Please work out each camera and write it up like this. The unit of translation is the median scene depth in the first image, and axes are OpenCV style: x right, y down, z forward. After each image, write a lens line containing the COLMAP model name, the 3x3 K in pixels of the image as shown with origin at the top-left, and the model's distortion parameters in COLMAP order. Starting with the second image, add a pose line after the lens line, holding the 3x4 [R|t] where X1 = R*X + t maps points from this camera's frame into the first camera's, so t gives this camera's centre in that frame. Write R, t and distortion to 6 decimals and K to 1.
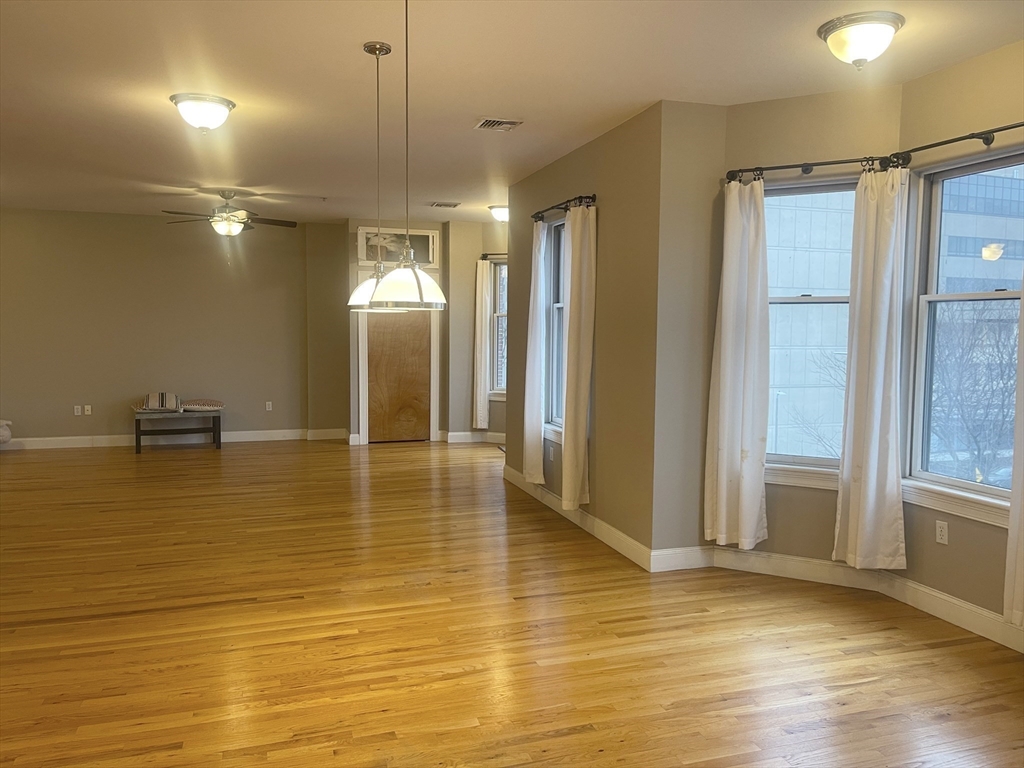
lens RADIAL K [[763.1, 0, 512.0], [0, 763.1, 384.0], [0, 0, 1]] dist [0.079066, -0.096243]
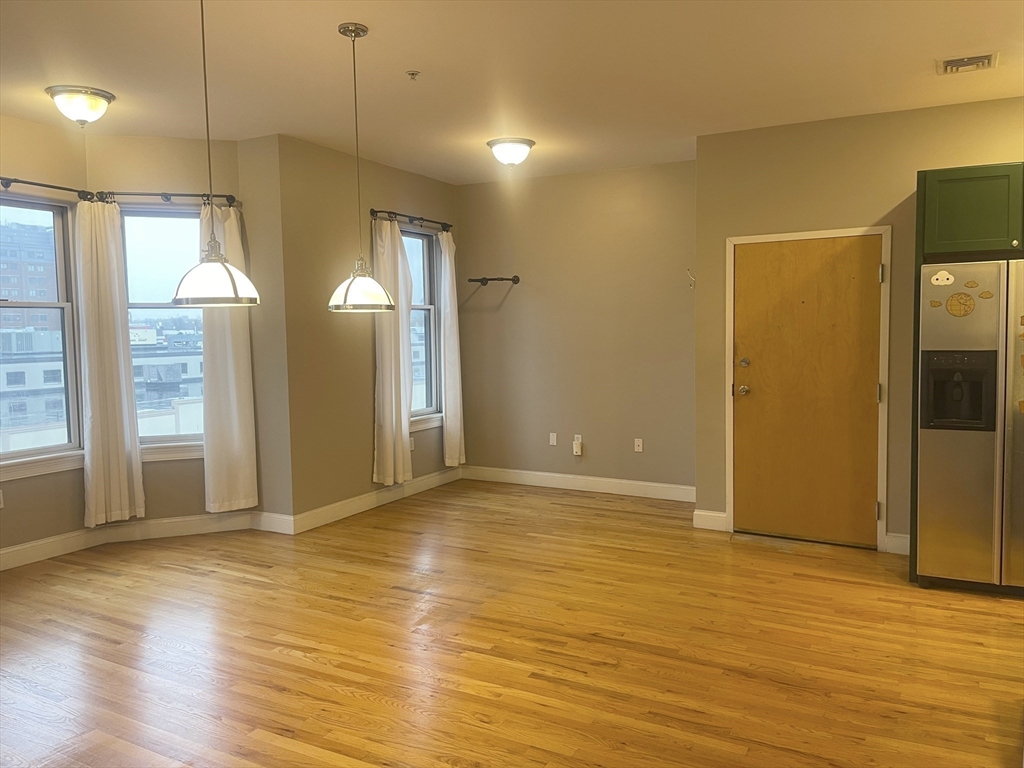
lens RADIAL K [[767.1, 0, 516.8], [0, 767.1, 376.1], [0, 0, 1]] dist [0.079583, -0.103154]
pose [[-0.692982, -0.041272, 0.719773, -0.455723], [0.059325, 0.991710, 0.113982, -0.046827], [-0.718510, 0.121688, -0.684789, 0.647446]]
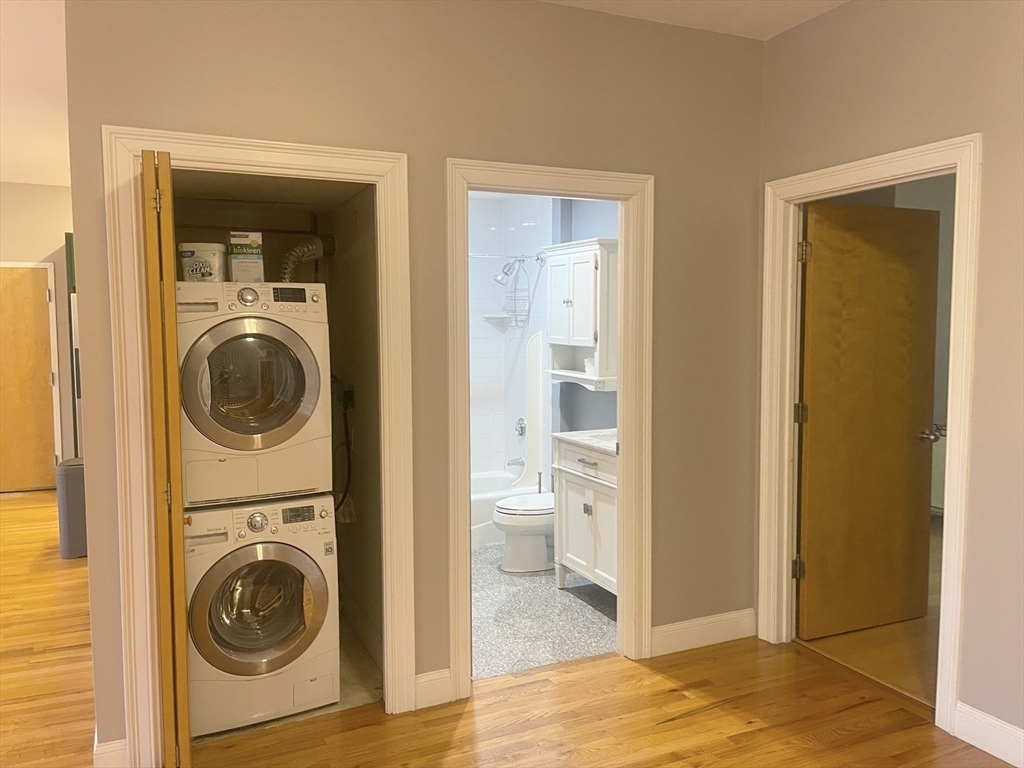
lens RADIAL K [[767.1, 0, 516.8], [0, 767.1, 376.1], [0, 0, 1]] dist [0.079583, -0.103154]
pose [[-0.992232, 0.006377, -0.124236, -0.637321], [-0.010754, 0.990549, 0.136735, -0.078076], [0.123934, 0.137009, -0.982786, 0.975860]]
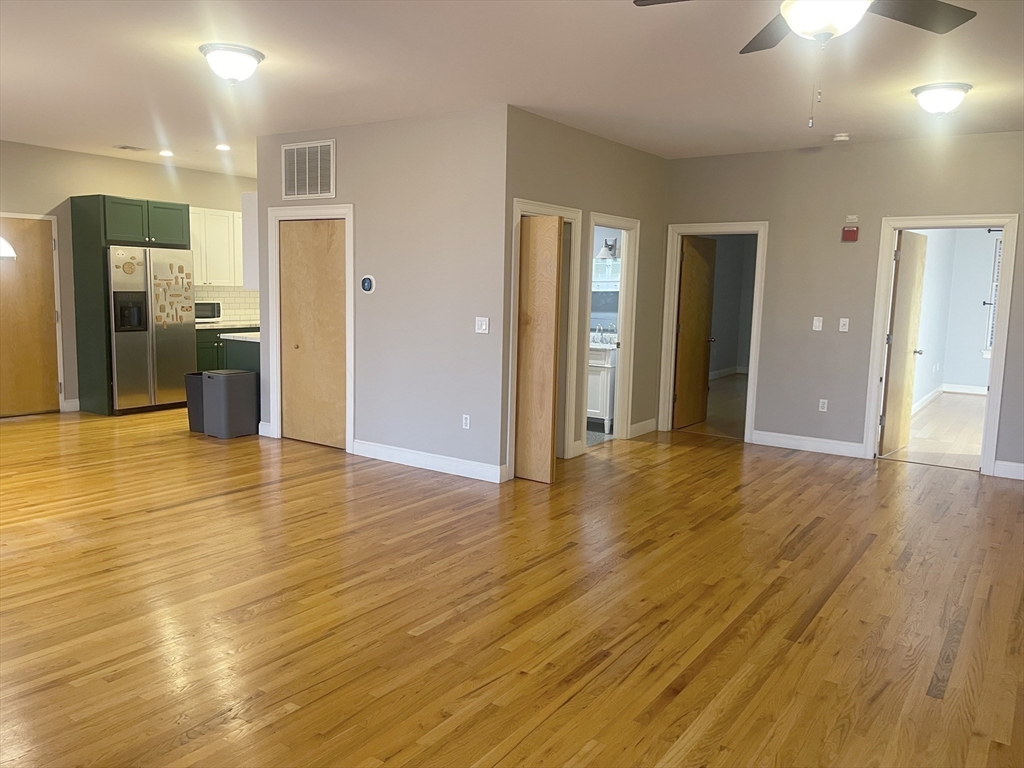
lens RADIAL K [[767.1, 0, 516.8], [0, 767.1, 376.1], [0, 0, 1]] dist [0.079583, -0.103154]
pose [[-0.793701, 0.045478, -0.606606, -0.039228], [-0.074311, 0.982484, 0.170888, -0.093254], [0.603752, 0.180711, -0.776419, 1.239523]]
